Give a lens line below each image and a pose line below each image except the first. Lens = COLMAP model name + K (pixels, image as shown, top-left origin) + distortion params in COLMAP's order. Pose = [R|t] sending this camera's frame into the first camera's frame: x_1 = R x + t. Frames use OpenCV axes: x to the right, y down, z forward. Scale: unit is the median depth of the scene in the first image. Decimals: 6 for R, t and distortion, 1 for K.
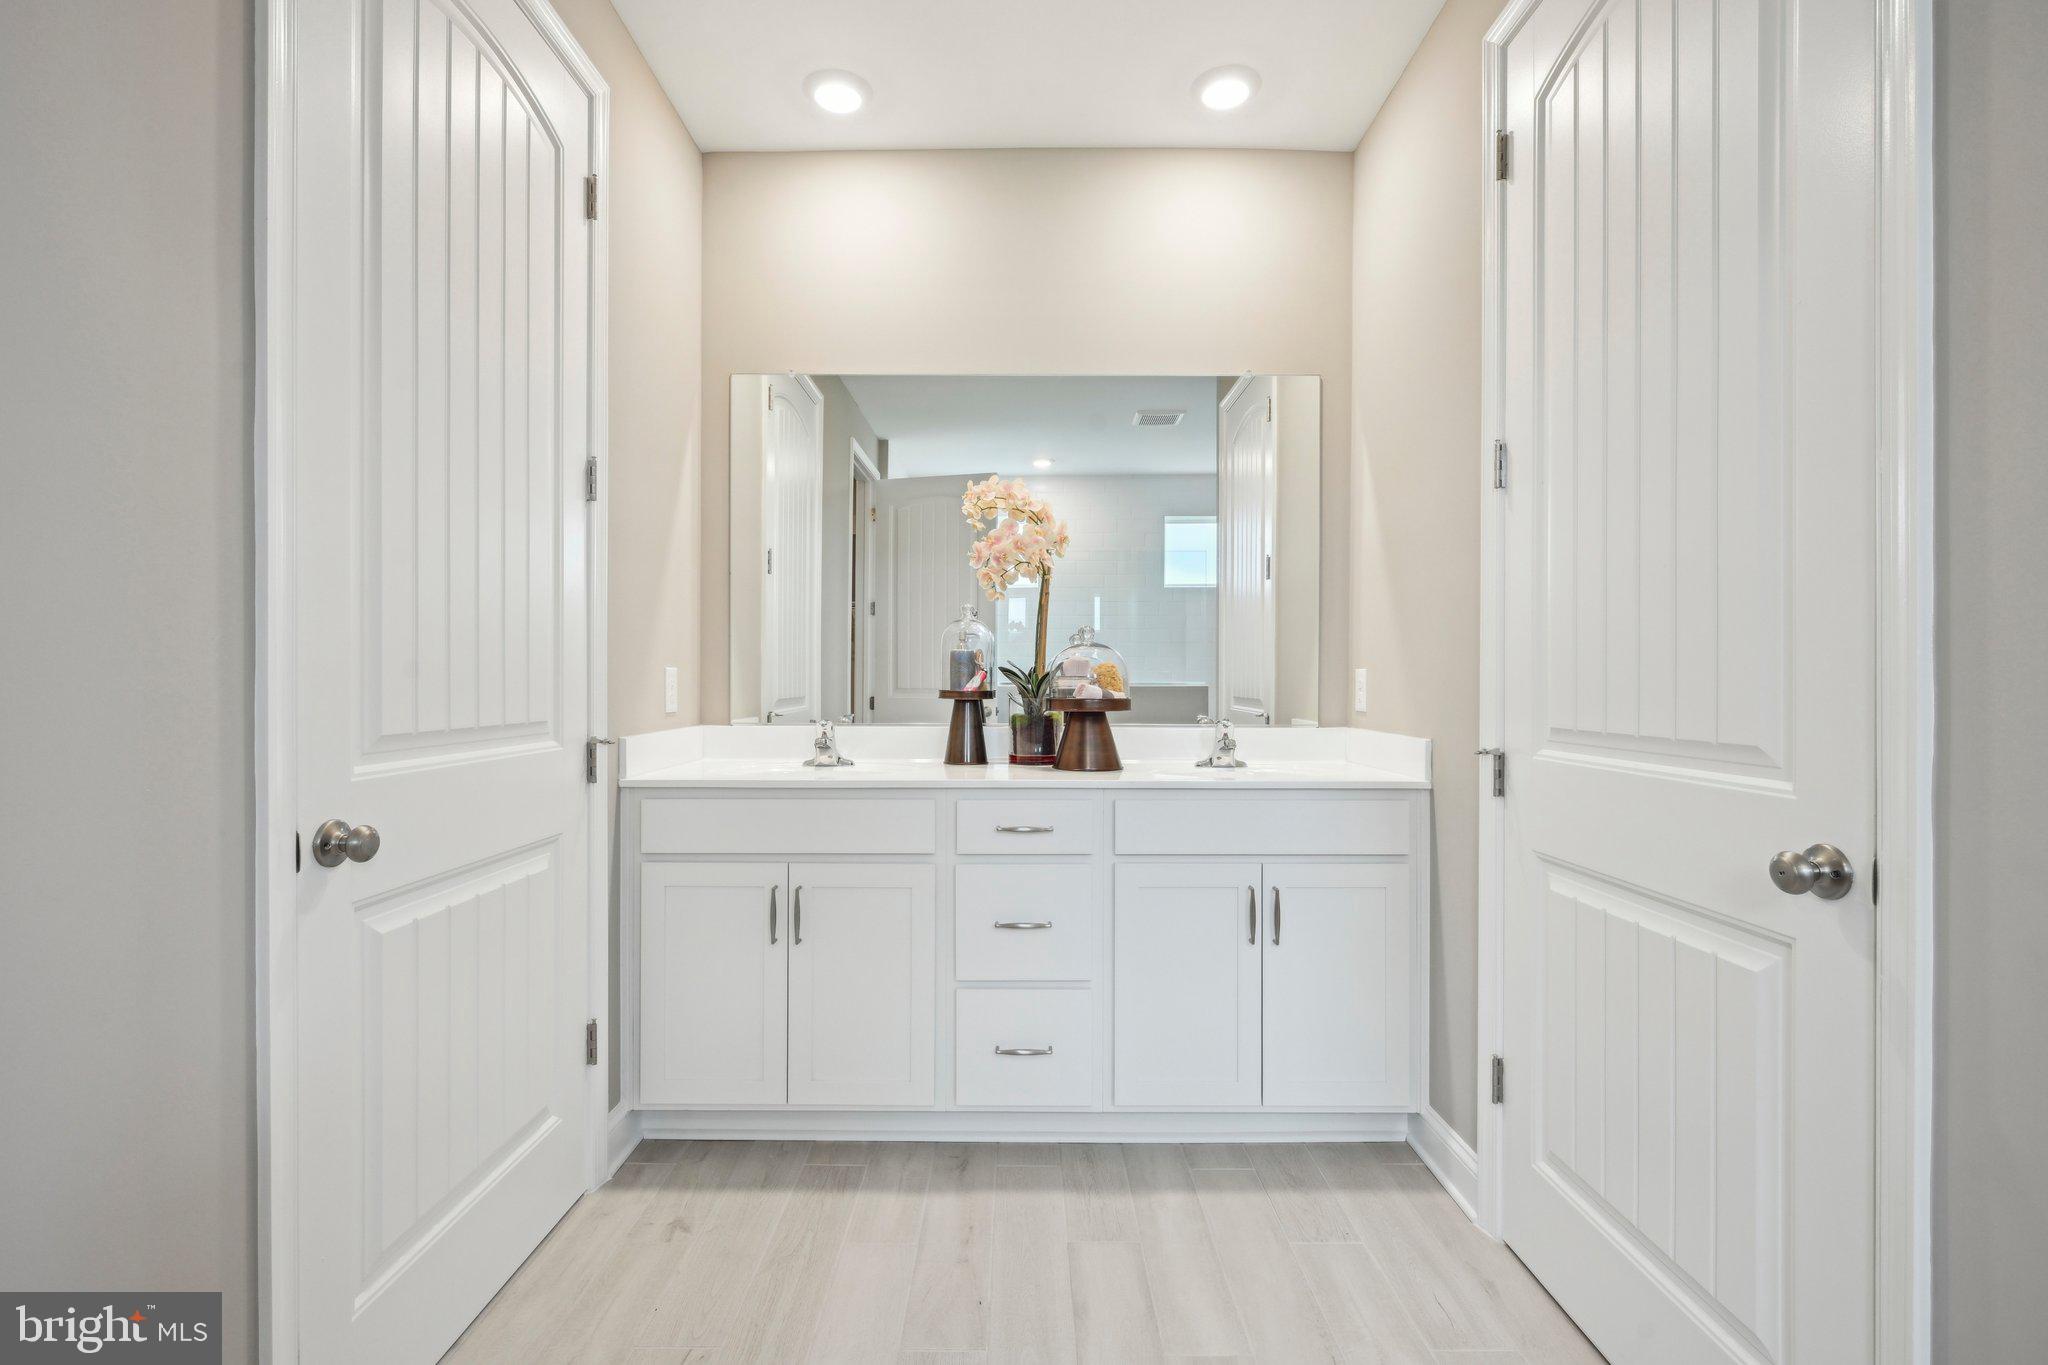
lens RADIAL K [[901.9, 0, 1011.5], [0, 901.9, 681.1], [0, 0, 1]] dist [-0.002663, 0.000385]
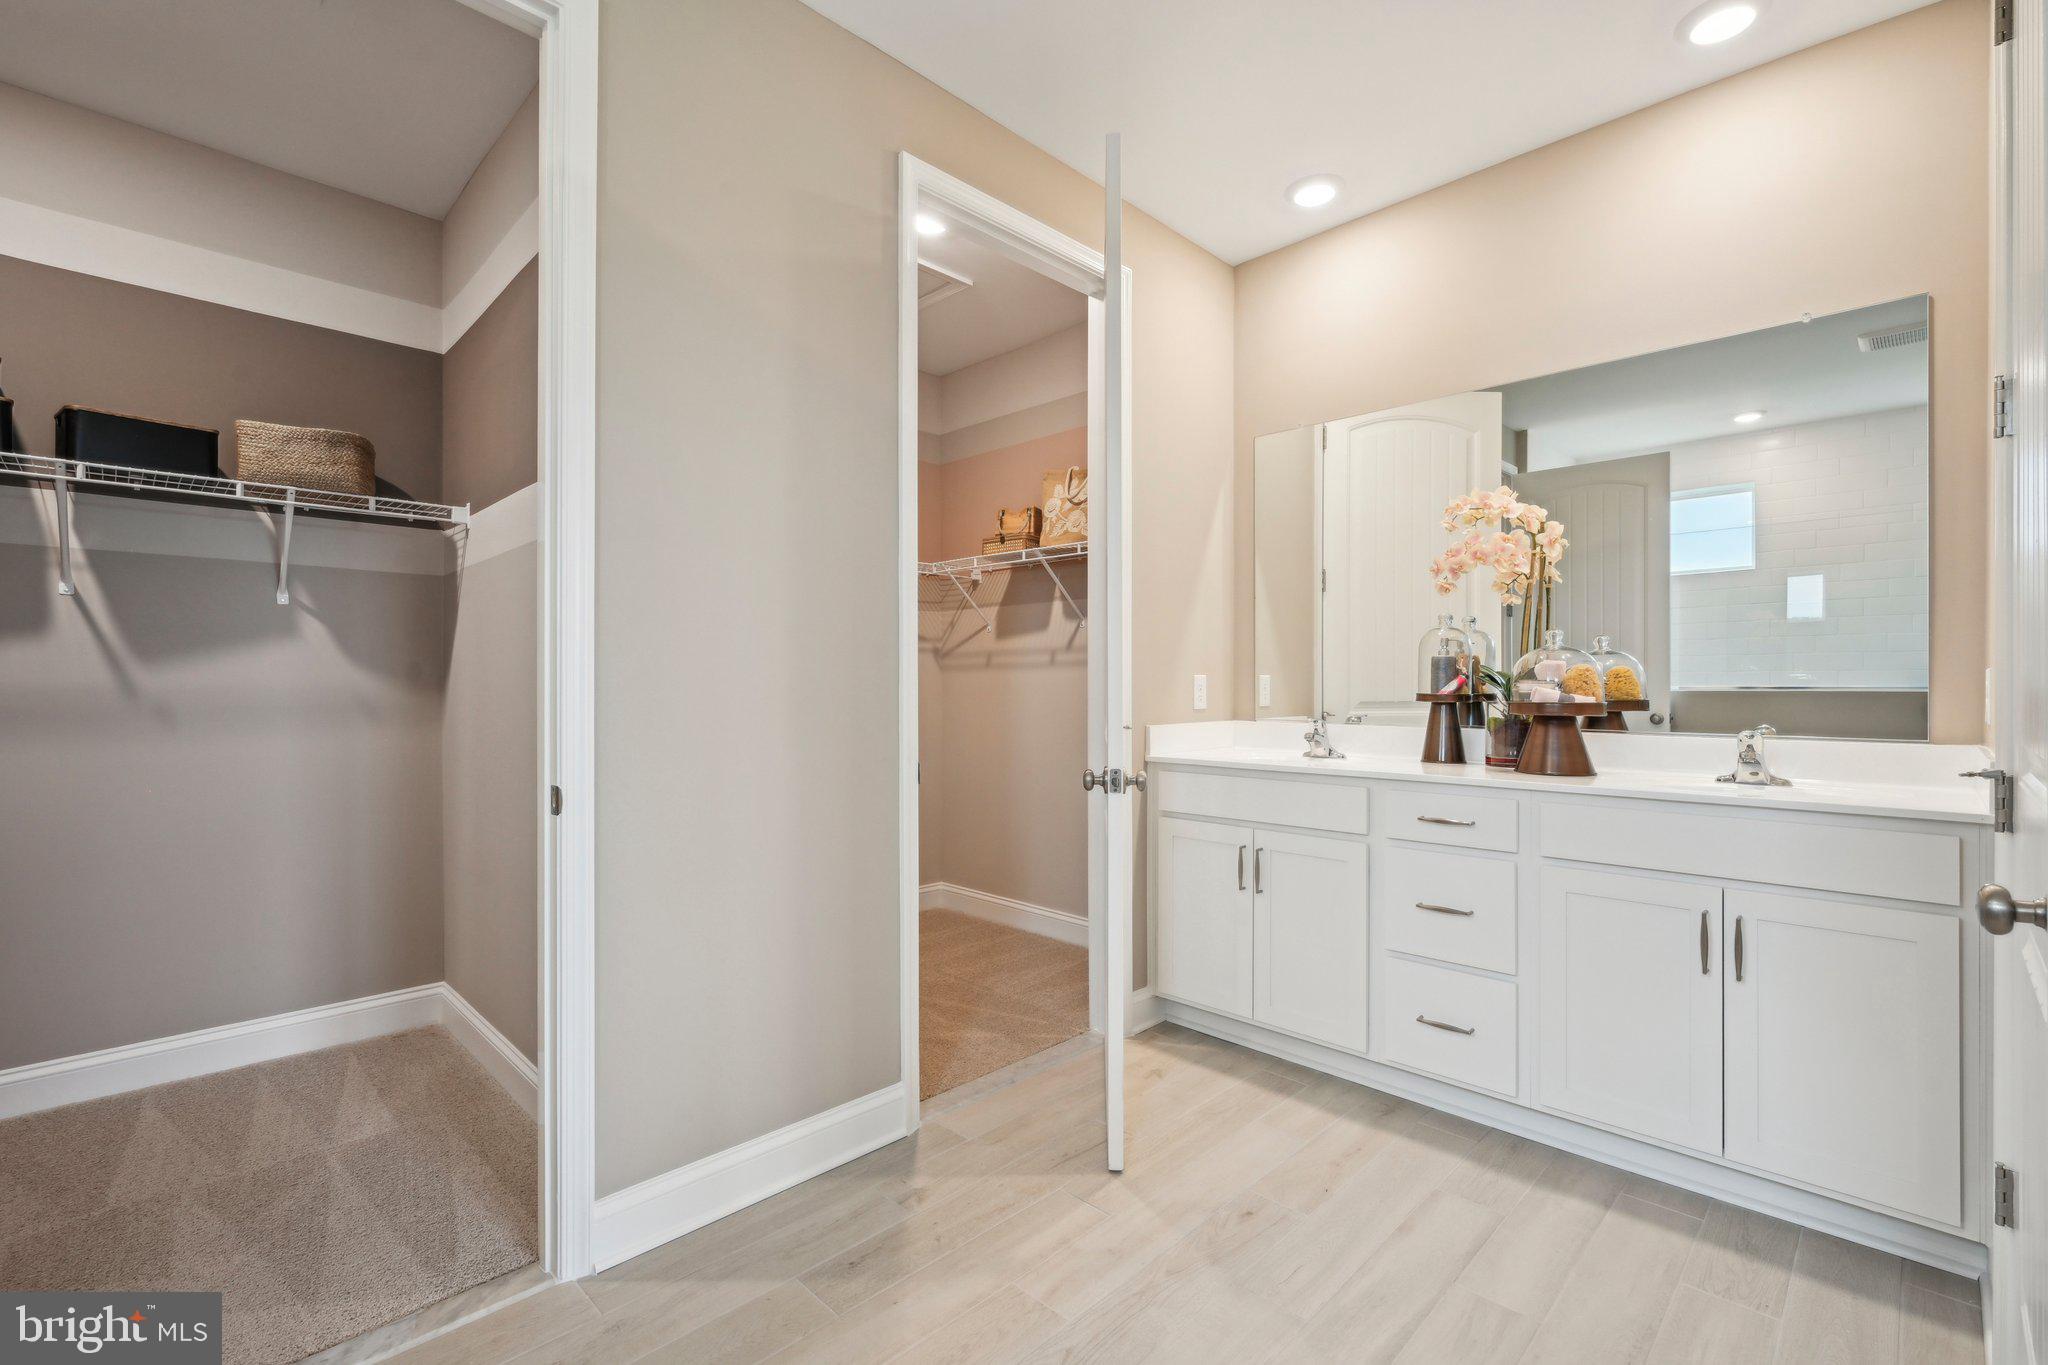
lens RADIAL K [[901.9, 0, 1021.2], [0, 901.9, 683.6], [0, 0, 1]] dist [-0.002663, 0.000385]
pose [[0.709120, -0.002696, -0.705083, 0.398156], [0.001895, 0.999996, -0.001917, -0.000573], [0.705086, 0.000023, 0.709122, -0.123518]]
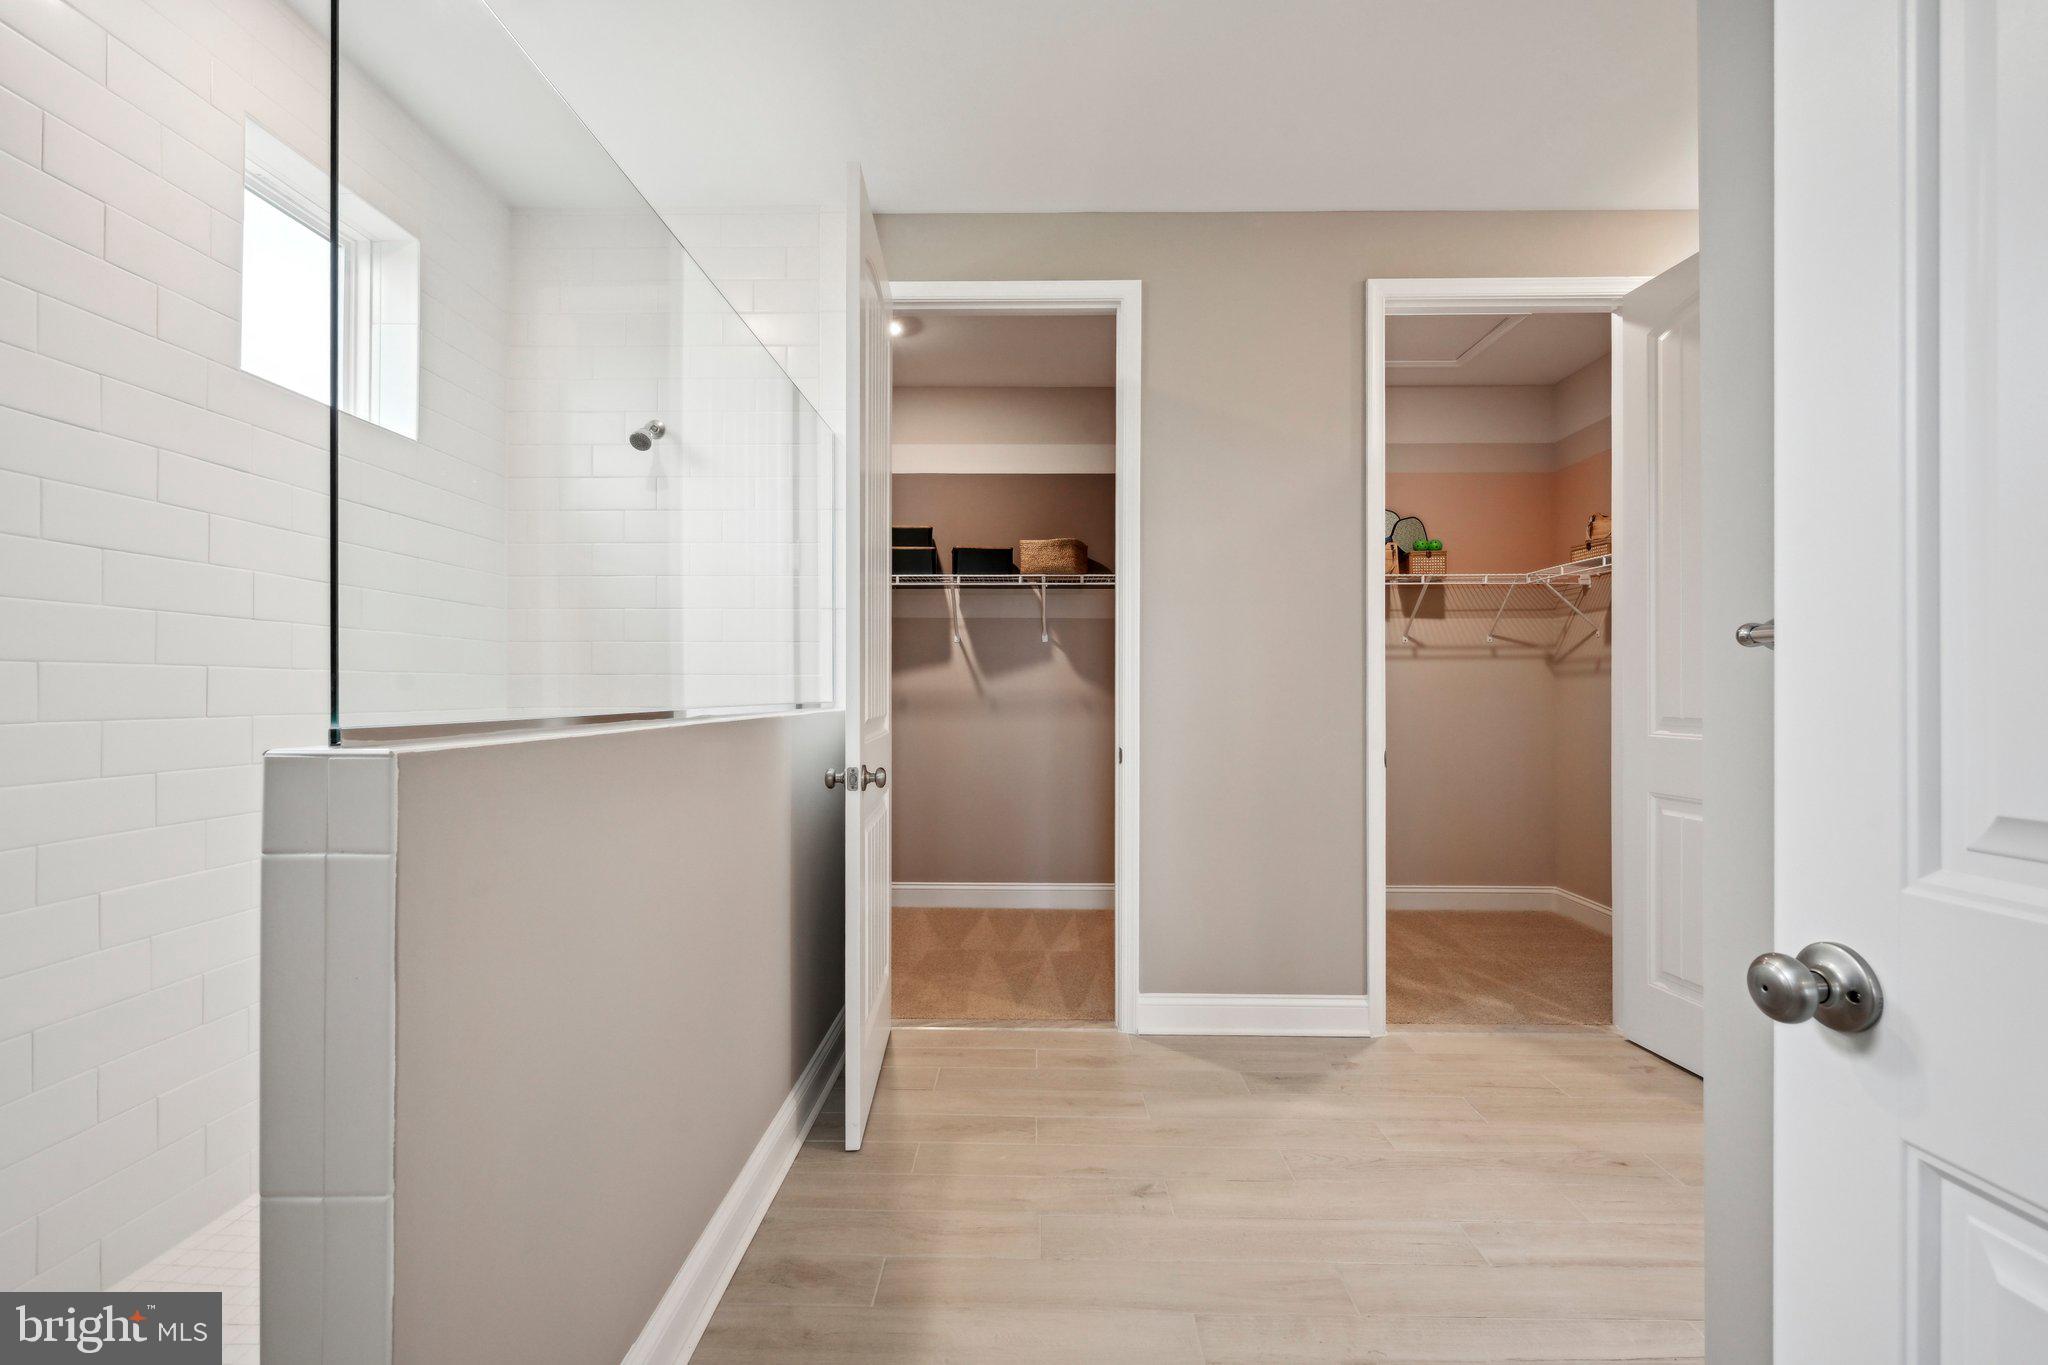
lens RADIAL K [[901.9, 0, 1026.0], [0, 901.9, 691.5], [0, 0, 1]] dist [-0.002663, 0.000385]
pose [[-0.008468, 0.000153, -0.999964, 0.925328], [-0.001916, 0.999998, 0.000169, 0.001814], [0.999962, 0.001917, -0.008467, 0.015538]]
